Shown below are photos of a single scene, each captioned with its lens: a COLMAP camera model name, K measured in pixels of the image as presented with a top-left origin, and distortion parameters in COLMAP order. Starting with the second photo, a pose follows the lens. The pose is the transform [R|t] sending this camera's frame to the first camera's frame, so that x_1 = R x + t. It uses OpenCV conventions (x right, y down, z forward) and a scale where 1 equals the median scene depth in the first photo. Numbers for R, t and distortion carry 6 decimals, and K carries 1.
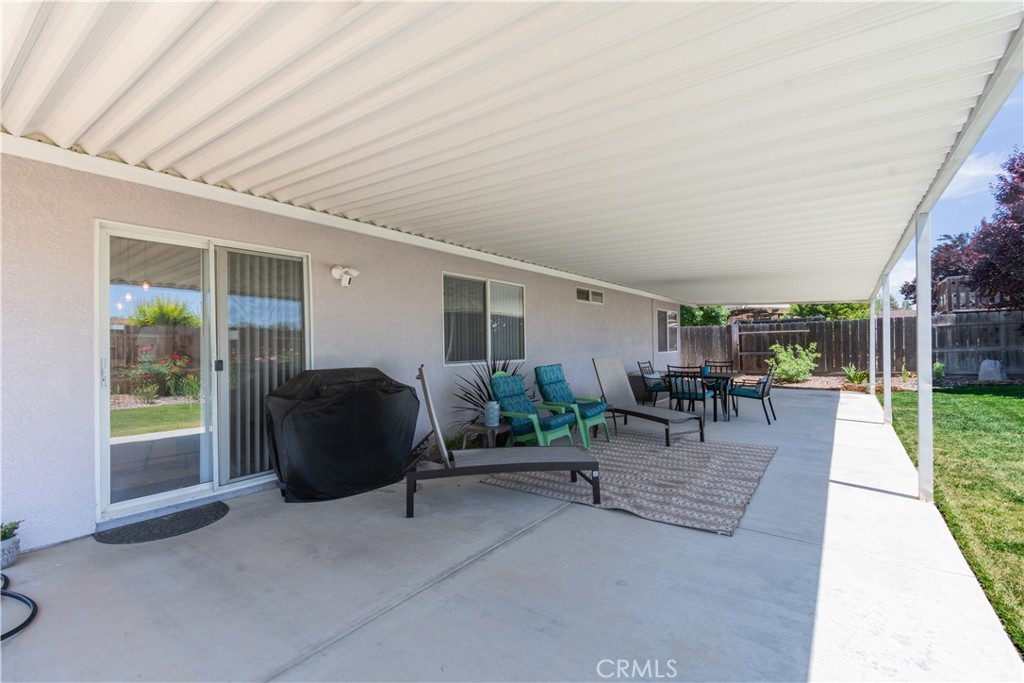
lens RADIAL K [[461.3, 0, 512.3], [0, 461.3, 340.2], [0, 0, 1]] dist [0.005611, 0.000425]
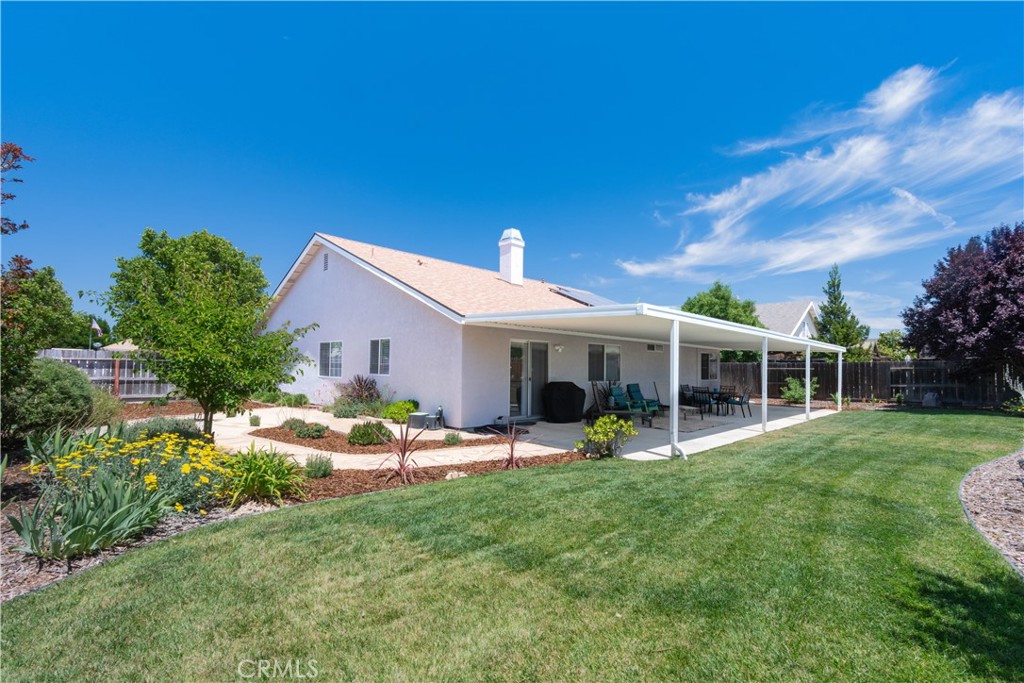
lens RADIAL K [[461.3, 0, 510.8], [0, 461.3, 341.5], [0, 0, 1]] dist [0.005611, 0.000425]
pose [[0.987119, 0.021393, -0.158552, -0.116607], [-0.028432, 0.998702, -0.042264, -0.029693], [0.157442, 0.046227, 0.986446, -0.982919]]
